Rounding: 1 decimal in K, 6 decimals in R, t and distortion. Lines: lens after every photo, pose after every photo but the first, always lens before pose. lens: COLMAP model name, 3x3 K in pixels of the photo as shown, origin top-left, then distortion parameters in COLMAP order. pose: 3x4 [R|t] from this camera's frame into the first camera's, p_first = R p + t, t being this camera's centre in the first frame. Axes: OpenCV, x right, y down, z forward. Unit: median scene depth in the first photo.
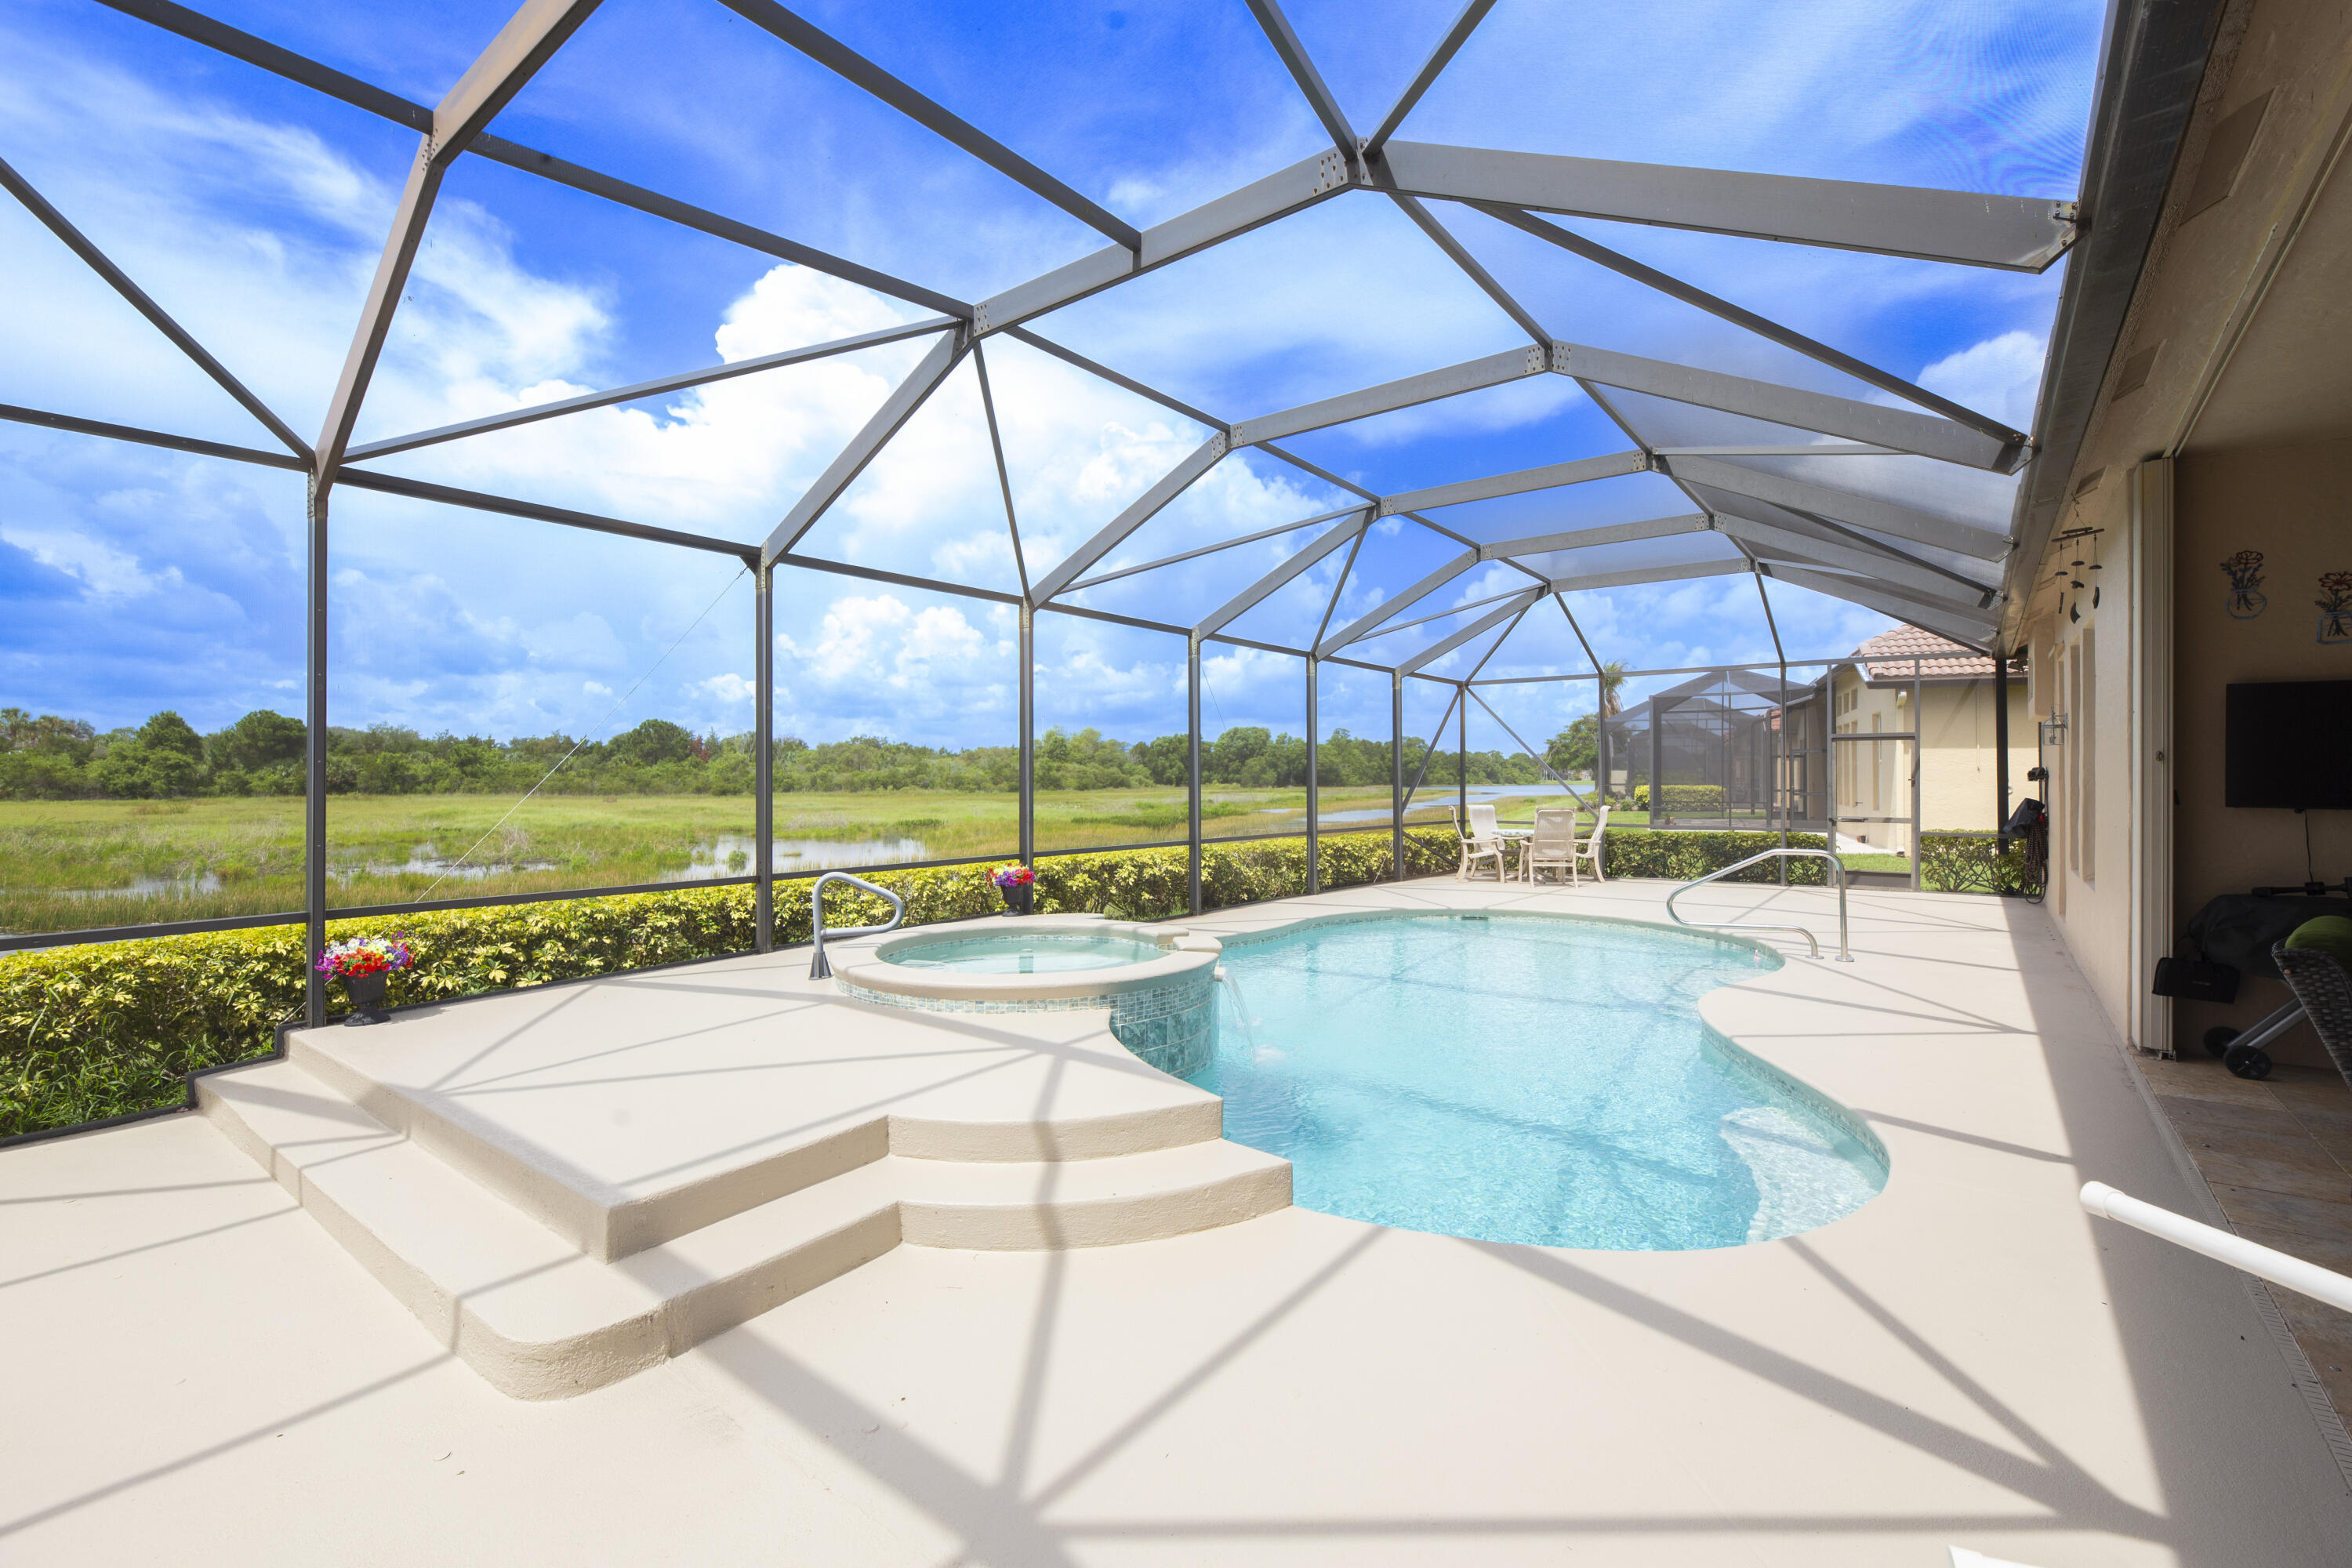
lens RADIAL K [[1000.0, 0, 1178.2], [0, 1000.0, 771.8], [0, 0, 1]] dist [-0.001542, -0.001058]
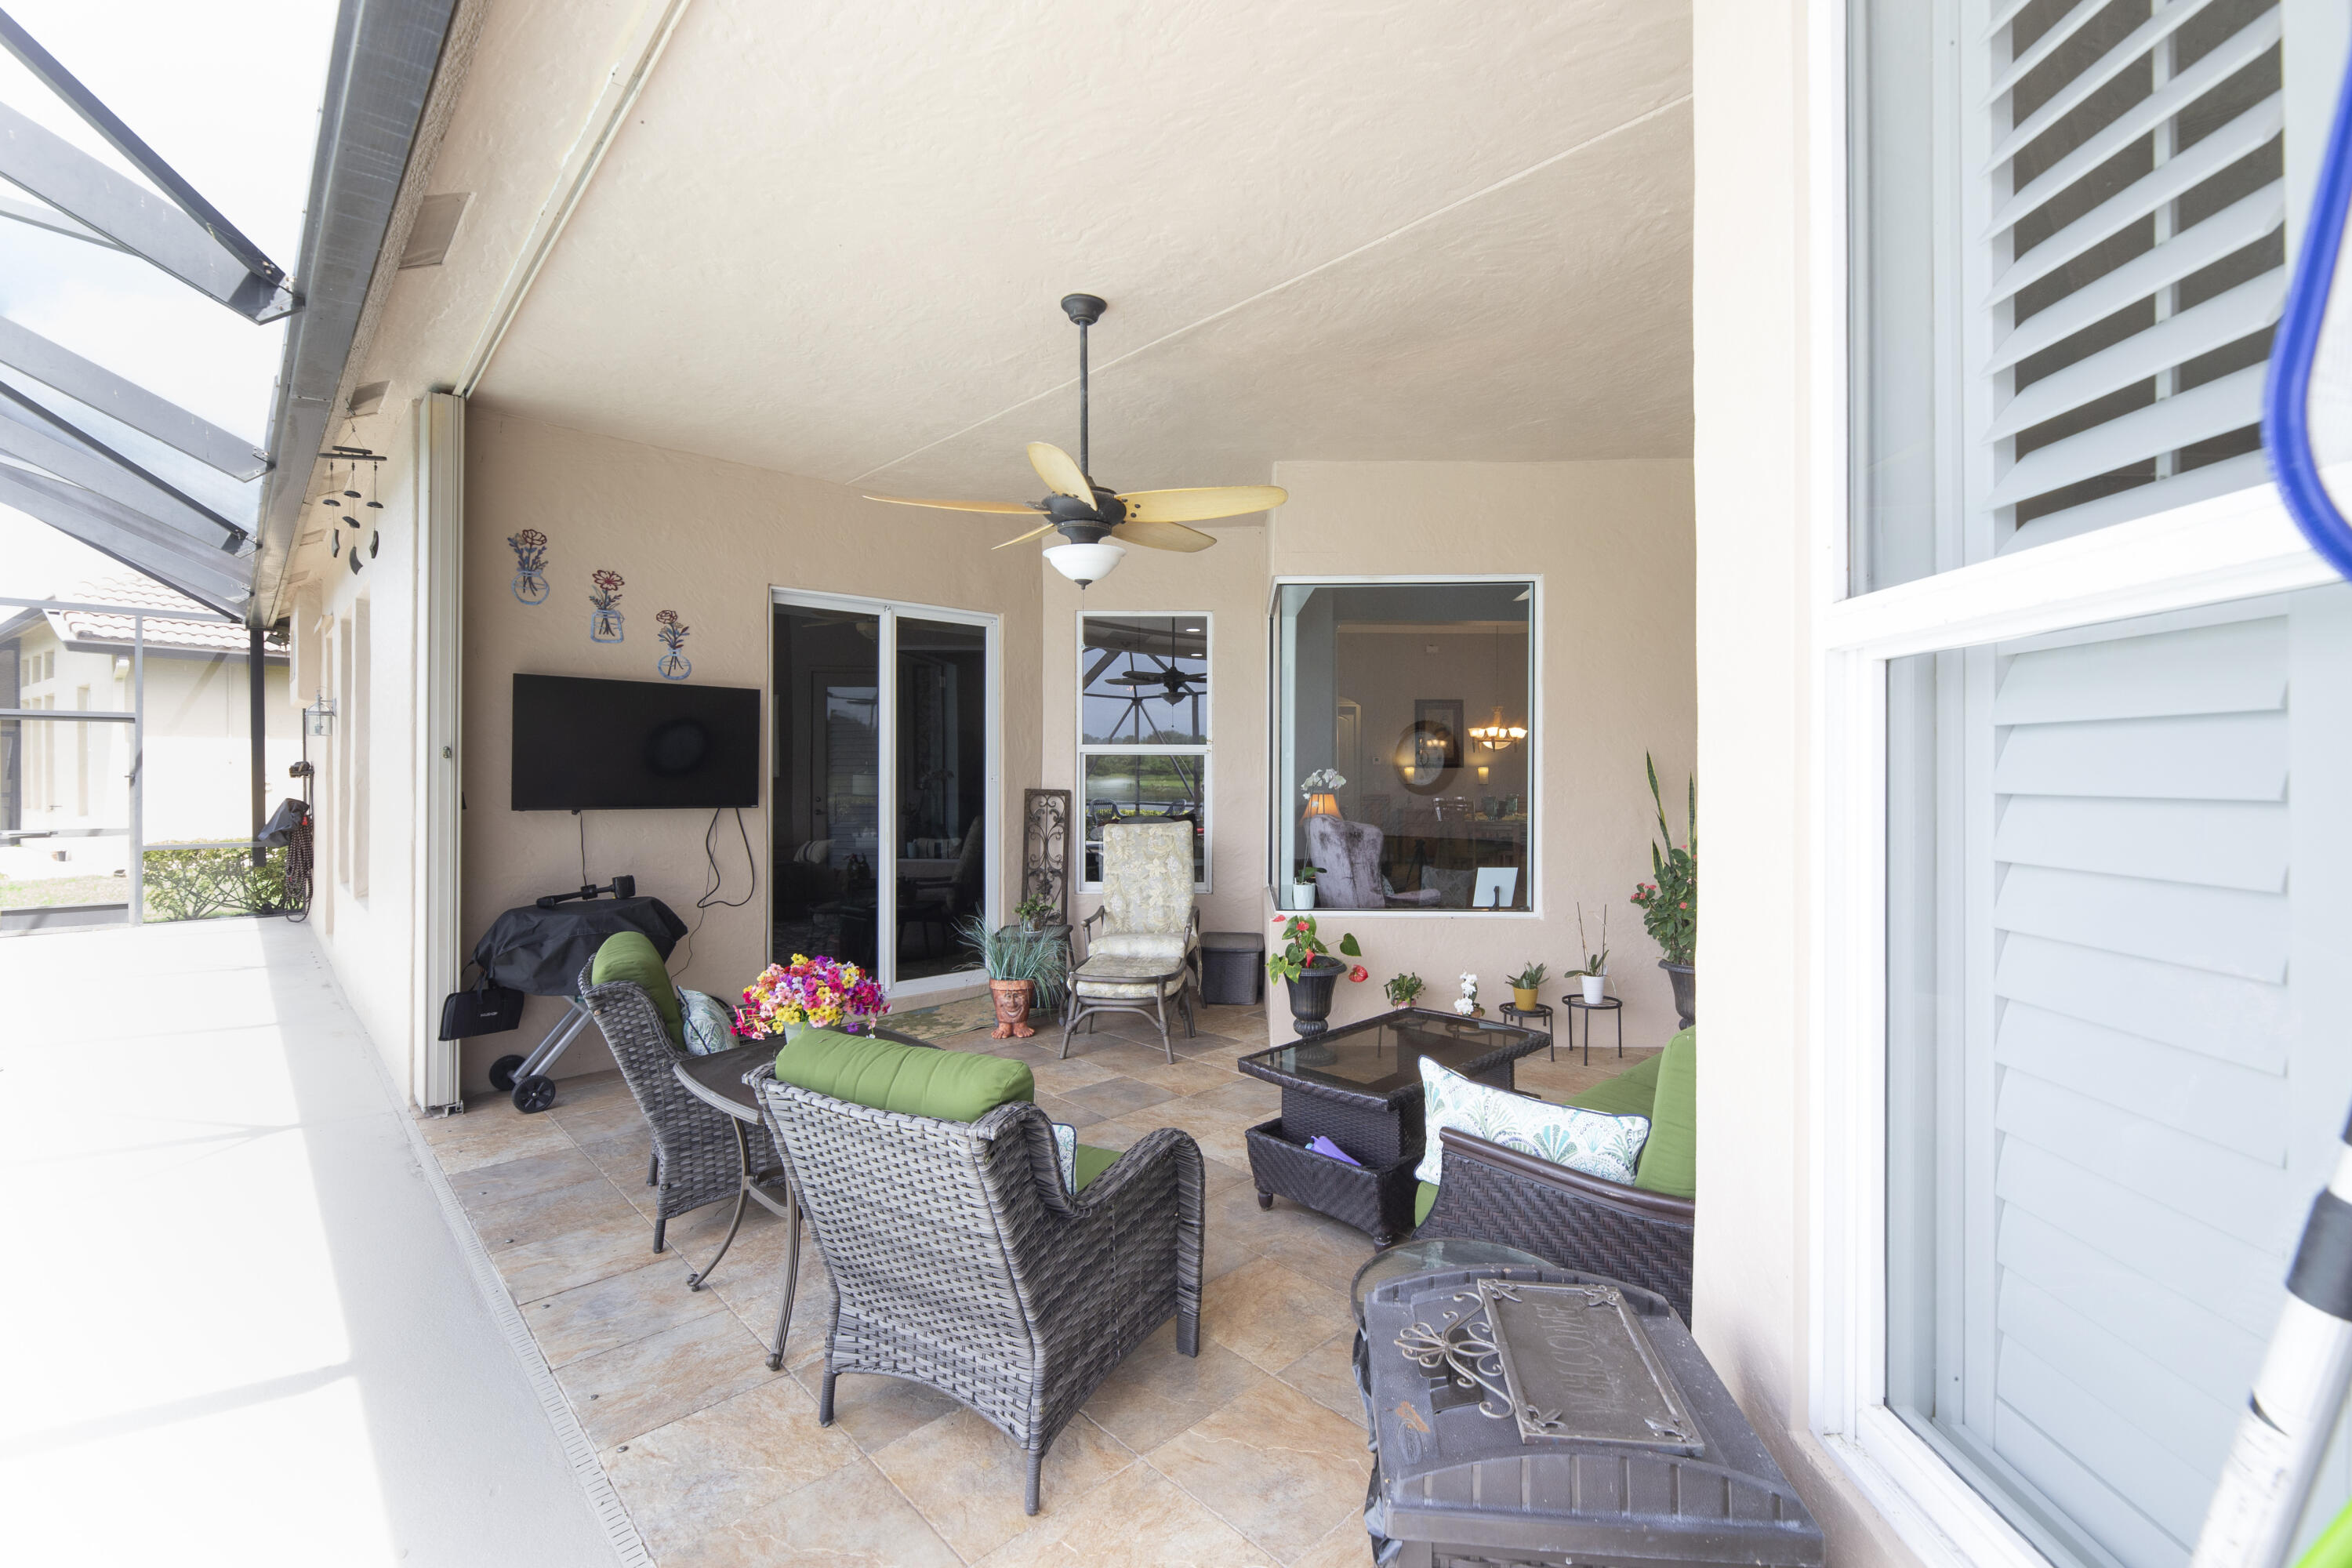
lens RADIAL K [[1006.8, 0, 1195.6], [0, 1006.8, 773.9], [0, 0, 1]] dist [-0.002809, -0.000691]
pose [[0.133280, -0.002226, 0.991076, 0.146275], [-0.007264, 0.999968, 0.003222, -0.003098], [-0.991052, -0.007629, 0.133259, 0.166810]]
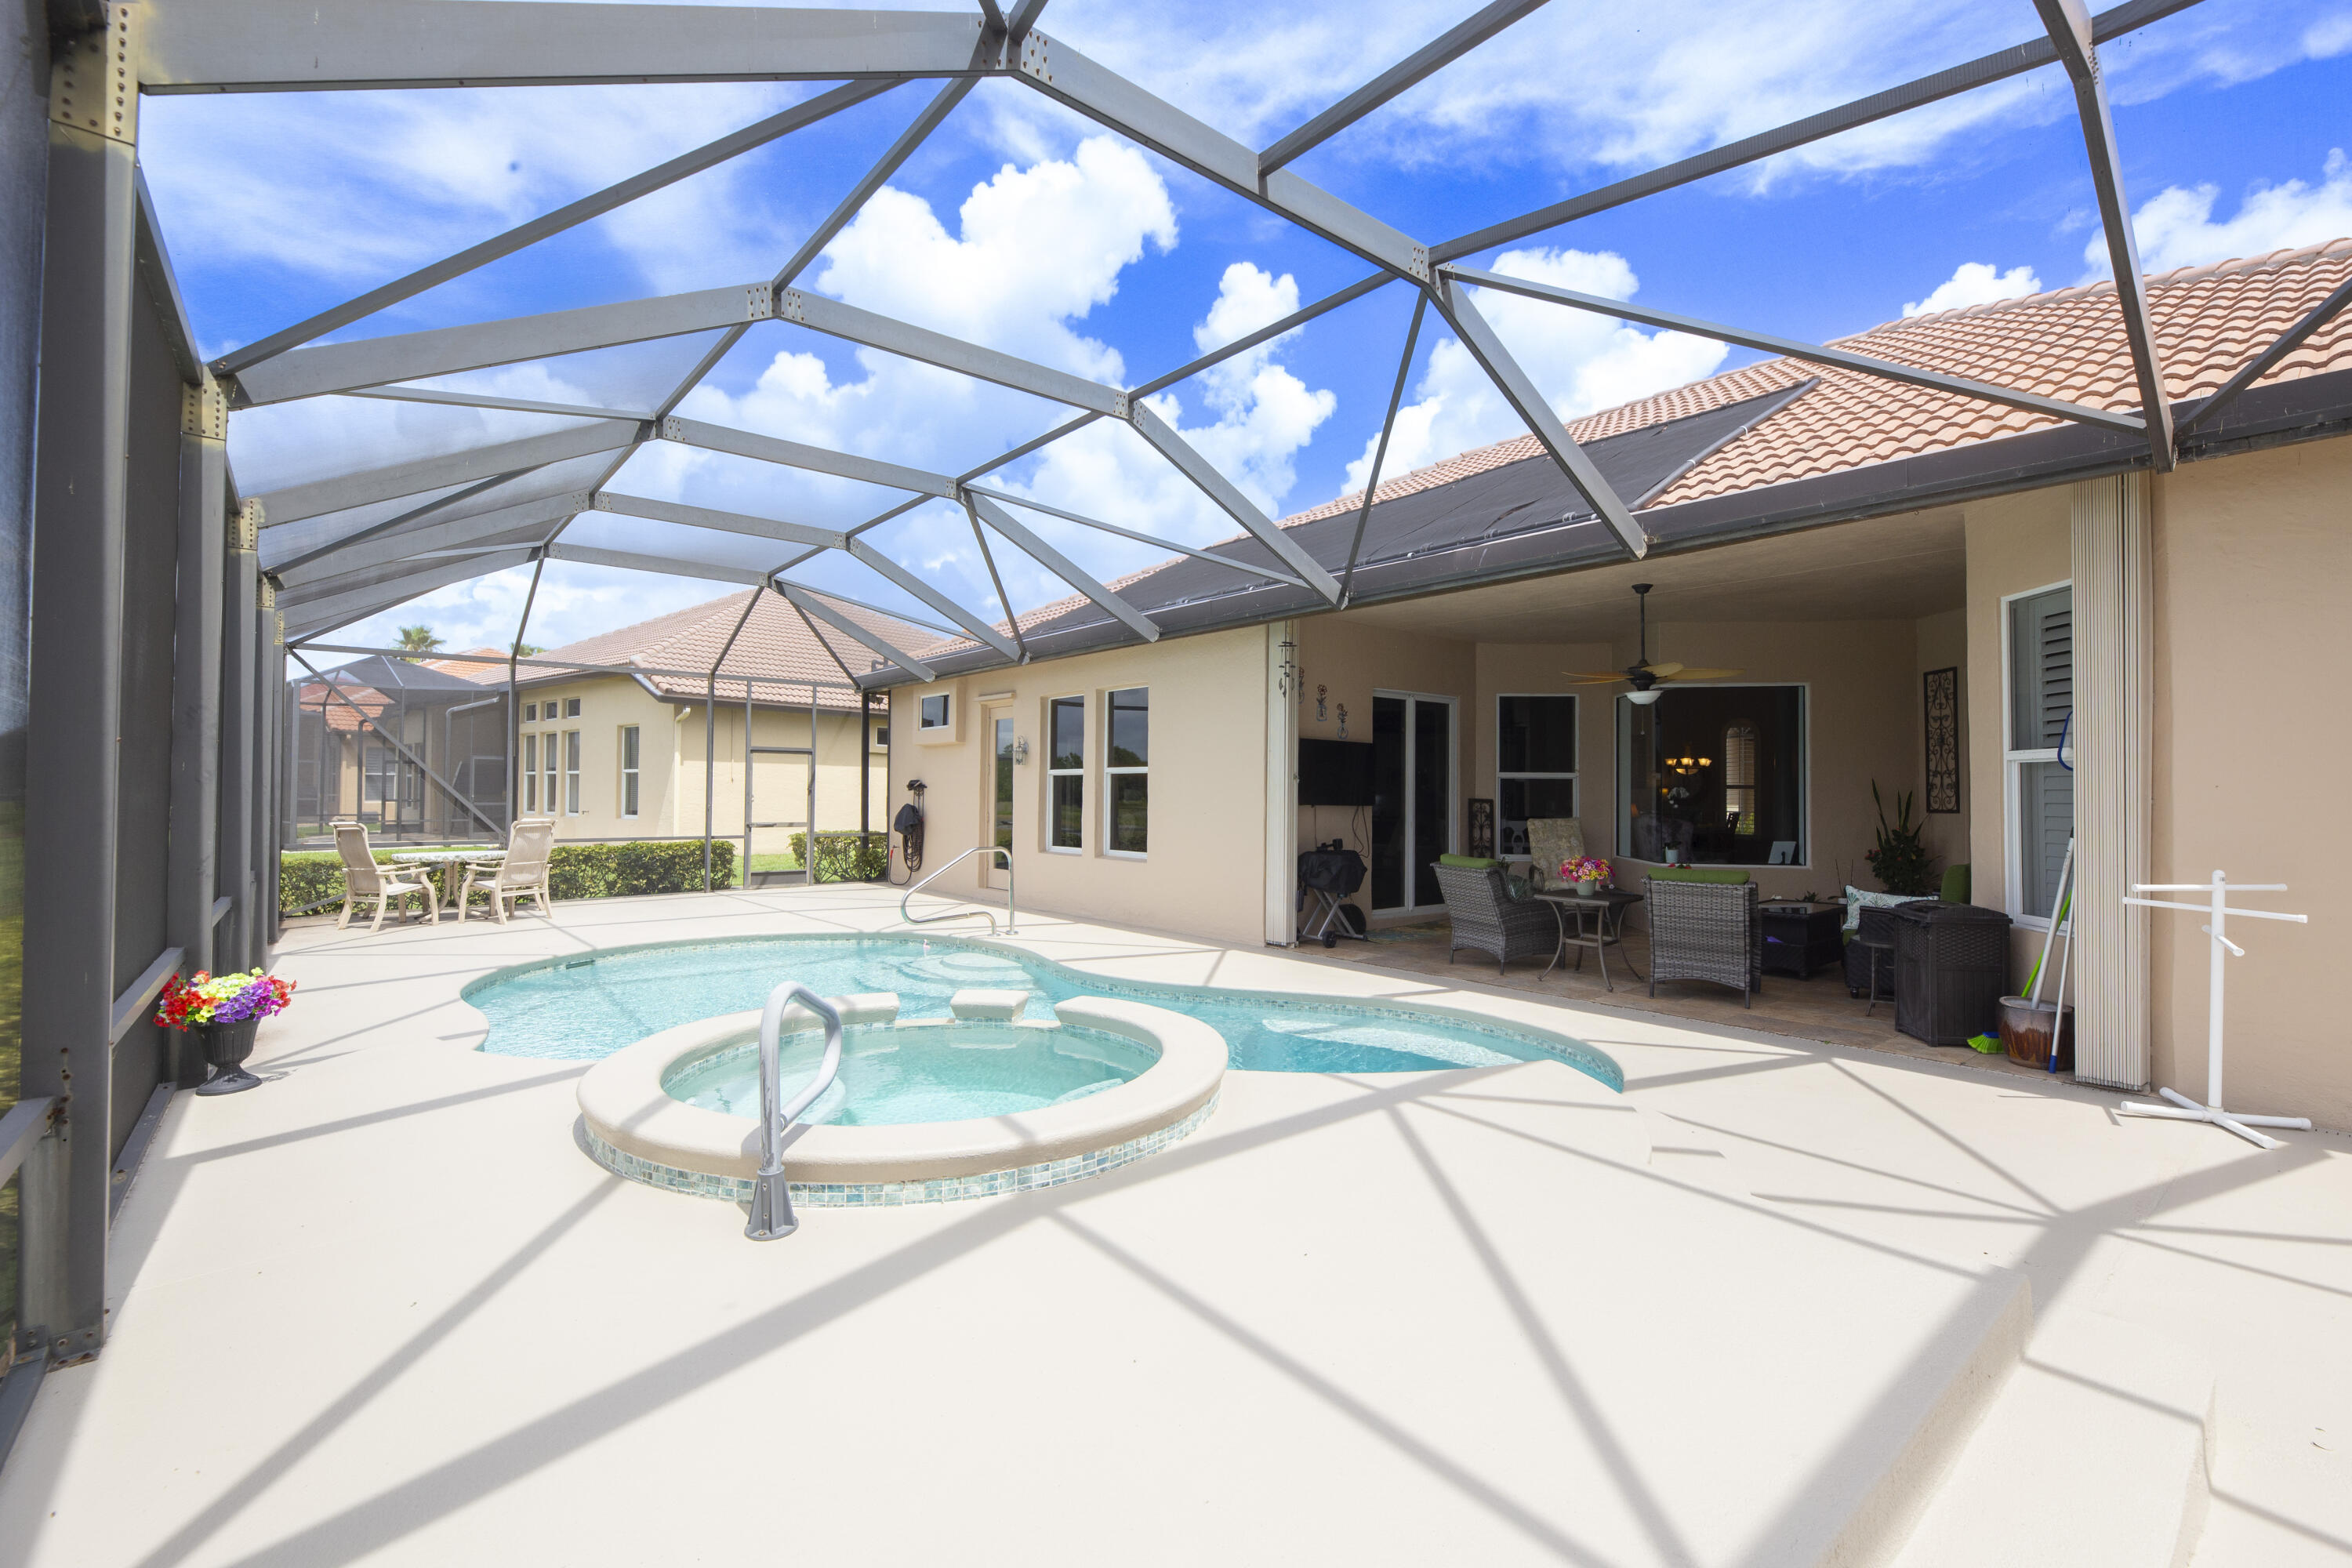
lens RADIAL K [[1000.0, 0, 1178.2], [0, 1000.0, 771.8], [0, 0, 1]] dist [-0.001542, -0.001058]
pose [[0.215755, 0.021768, 0.976205, -0.492655], [-0.012105, 0.999734, -0.019617, 0.007977], [-0.976373, -0.007585, 0.215961, 0.504932]]
